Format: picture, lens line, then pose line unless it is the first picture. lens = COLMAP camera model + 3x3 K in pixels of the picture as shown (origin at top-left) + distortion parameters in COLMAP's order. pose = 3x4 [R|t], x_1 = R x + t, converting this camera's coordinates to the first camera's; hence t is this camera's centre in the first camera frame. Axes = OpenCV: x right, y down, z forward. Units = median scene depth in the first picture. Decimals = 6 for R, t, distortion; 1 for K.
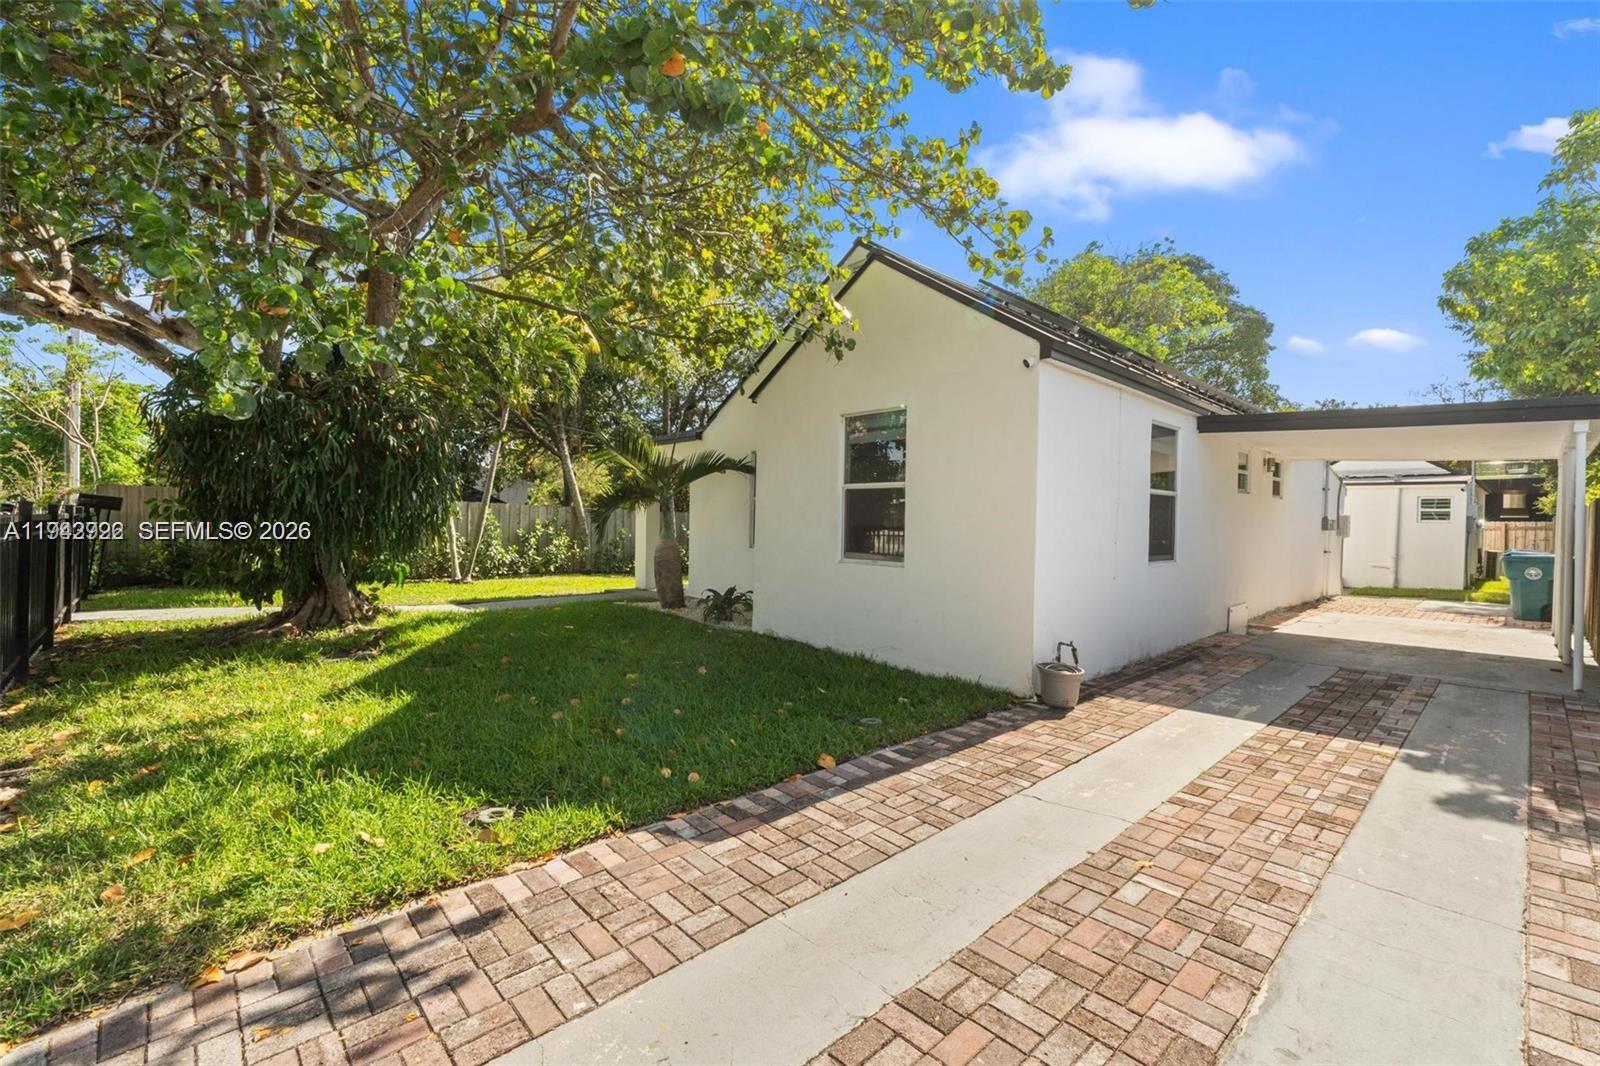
lens RADIAL K [[703.5, 0, 803.3], [0, 703.5, 529.8], [0, 0, 1]] dist [-0.000513, -0.000244]
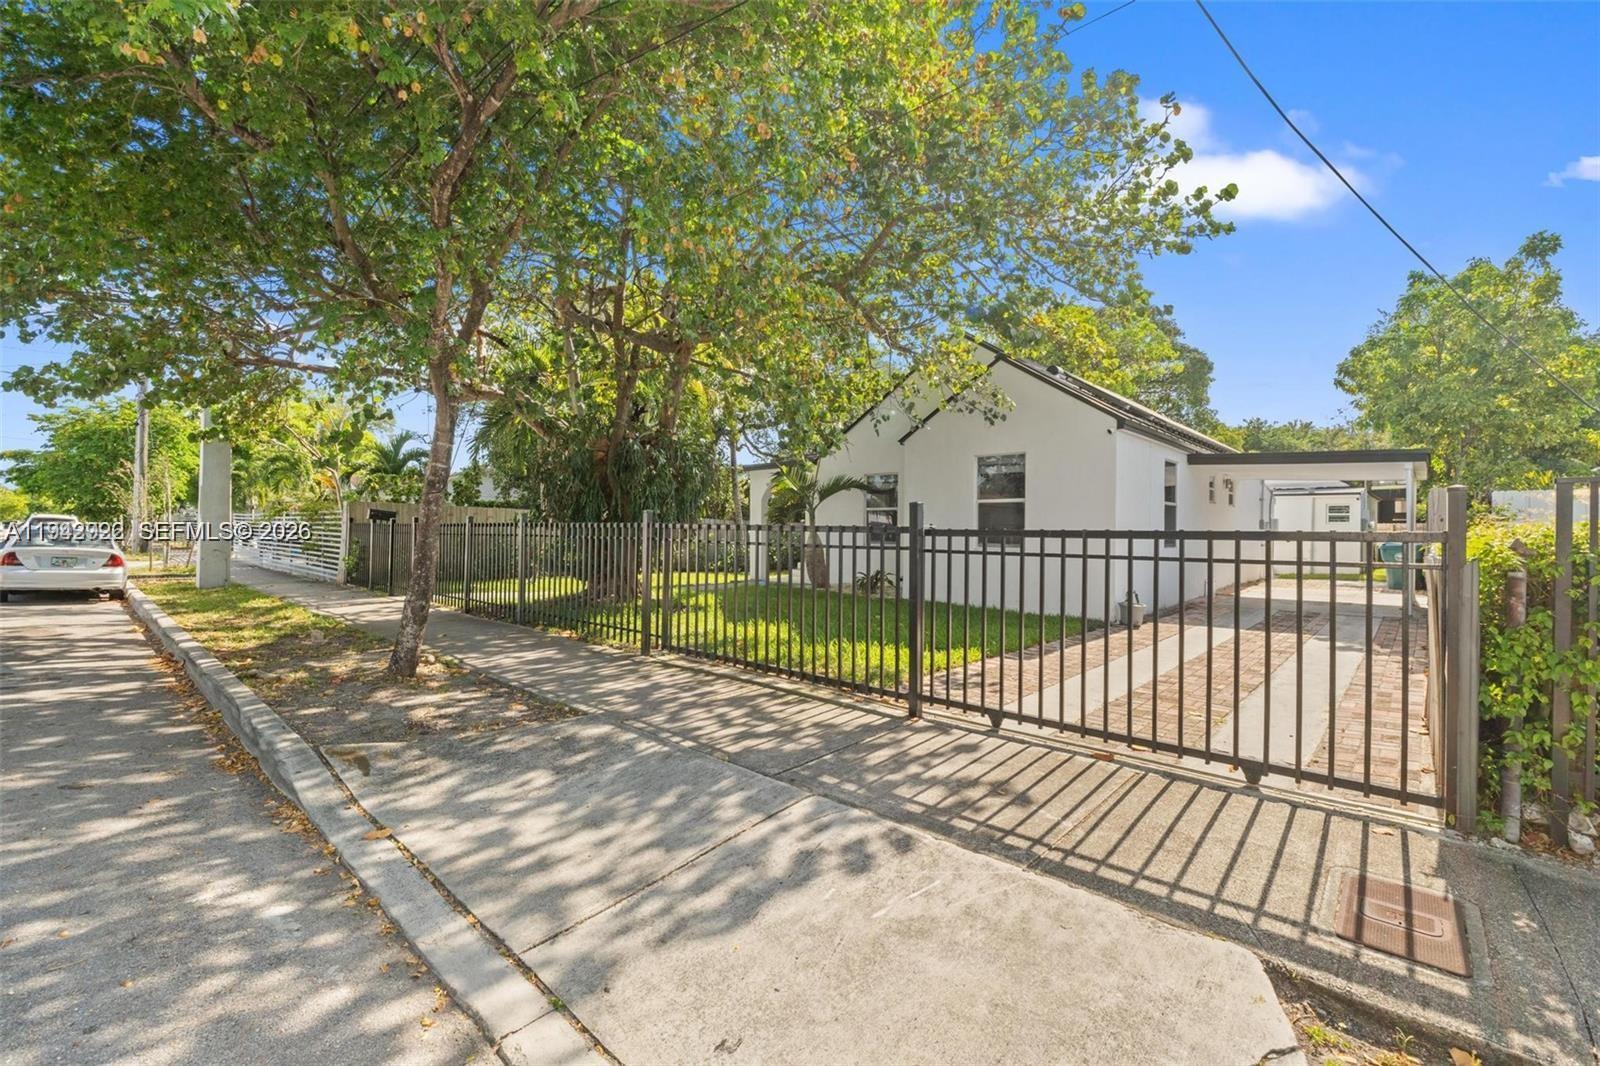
lens RADIAL K [[703.5, 0, 797.5], [0, 703.5, 526.3], [0, 0, 1]] dist [-0.000513, -0.000244]
pose [[0.997609, -0.005076, 0.068925, -0.320472], [0.006062, 0.999882, -0.014104, 0.010567], [-0.068846, 0.014488, 0.997522, -0.381870]]
